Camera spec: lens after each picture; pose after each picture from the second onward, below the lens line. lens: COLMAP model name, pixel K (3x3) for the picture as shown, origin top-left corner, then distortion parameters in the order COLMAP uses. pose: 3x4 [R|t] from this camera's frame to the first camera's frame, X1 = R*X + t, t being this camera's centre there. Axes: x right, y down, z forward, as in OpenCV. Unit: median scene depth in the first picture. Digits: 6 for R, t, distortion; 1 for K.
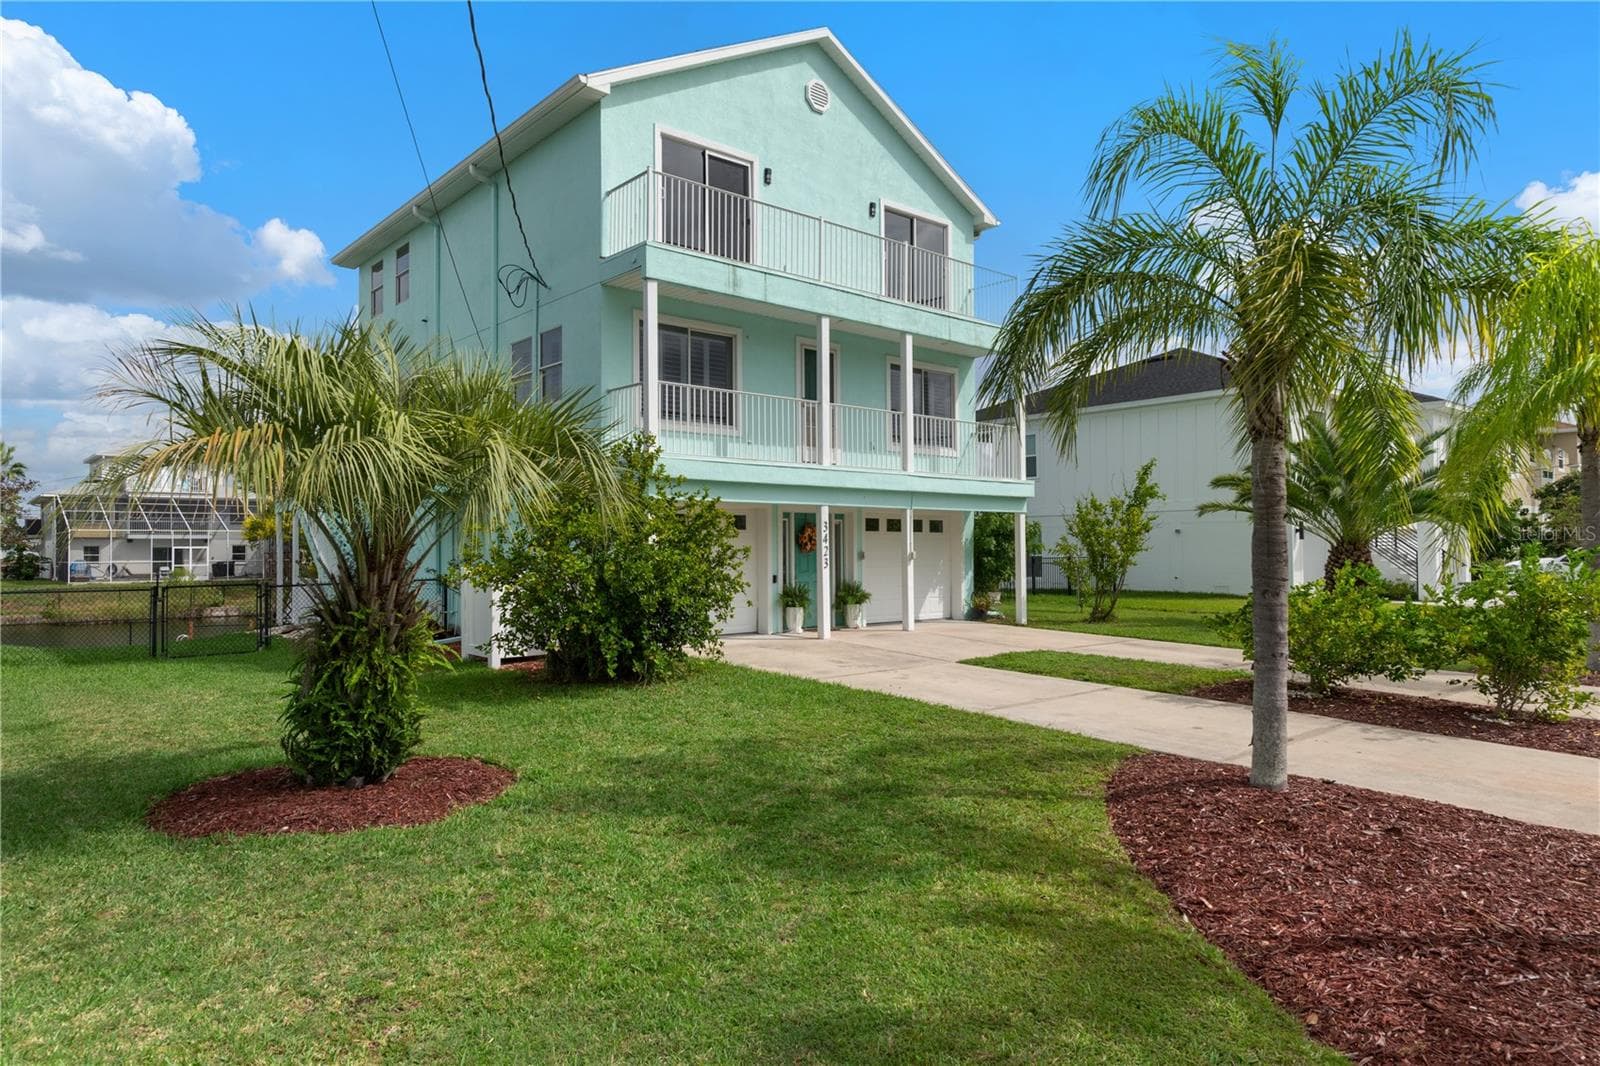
lens RADIAL K [[991.8, 0, 800.0], [0, 991.8, 533.0], [0, 0, 1]] dist [-0.000444, 0.000389]
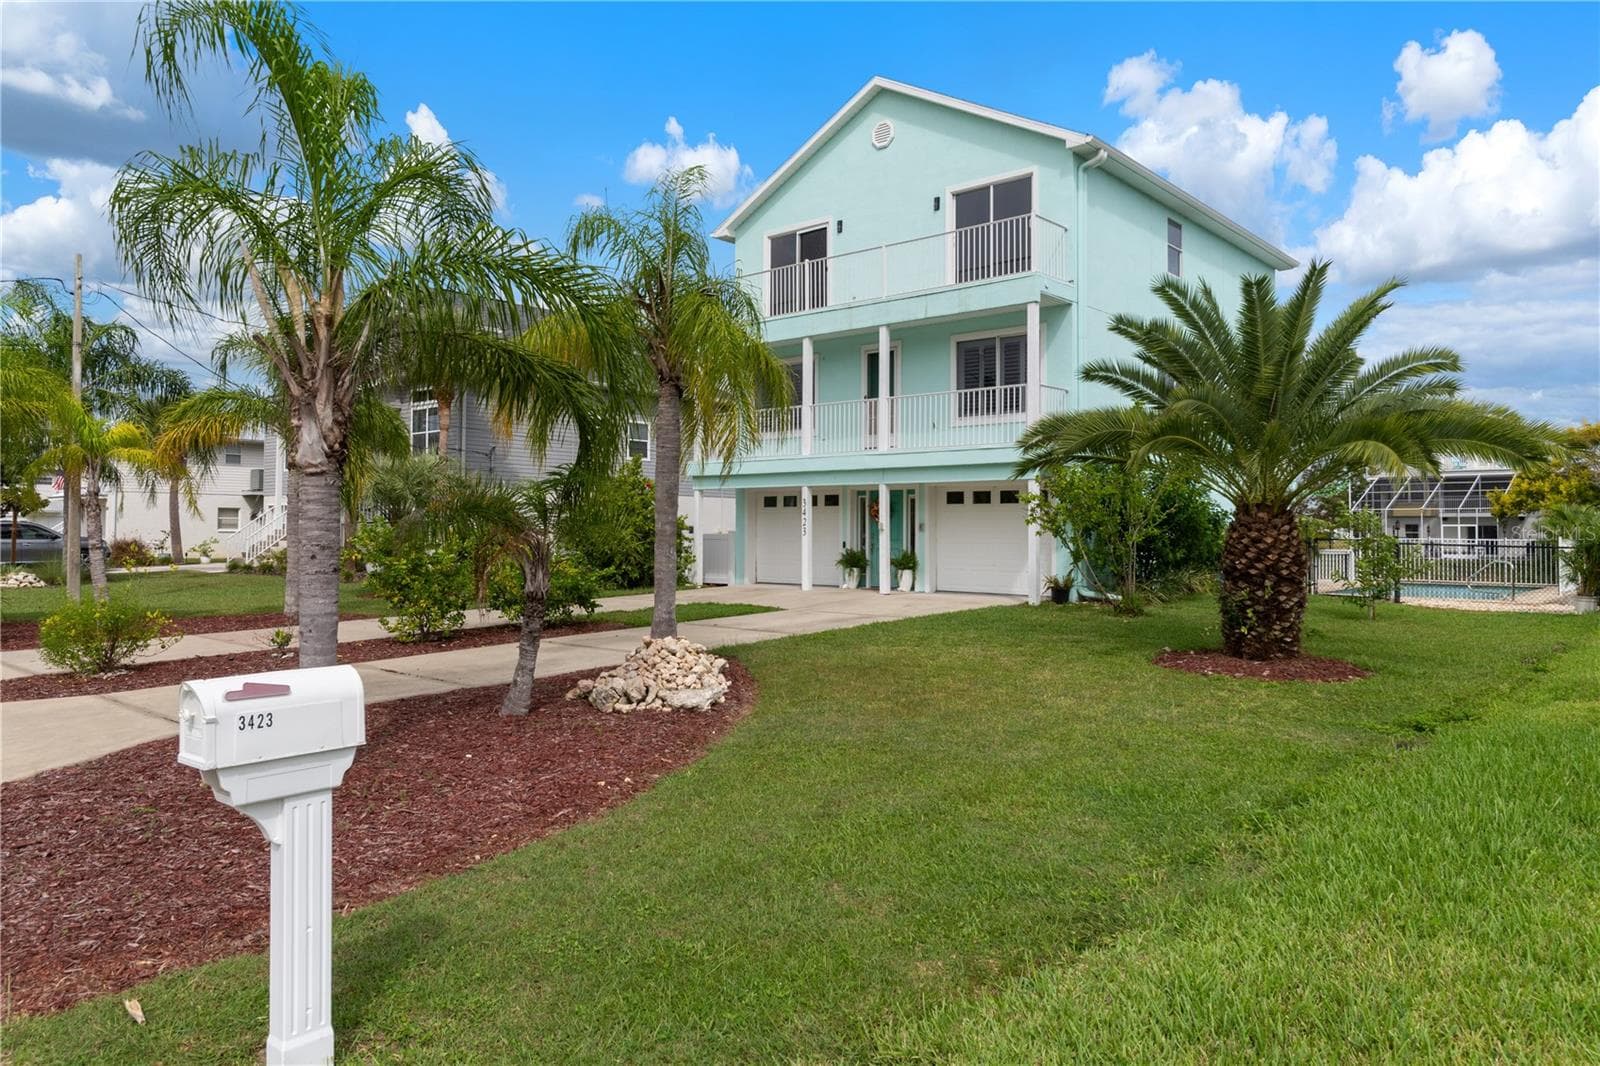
lens RADIAL K [[901.0, 0, 802.8], [0, 901.0, 528.1], [0, 0, 1]] dist [-0.000415, -0.000433]
pose [[0.217427, 0.001205, -0.976076, 1.044137], [0.014503, 0.999885, 0.004465, 0.018473], [0.975969, -0.015127, 0.217385, 0.675010]]
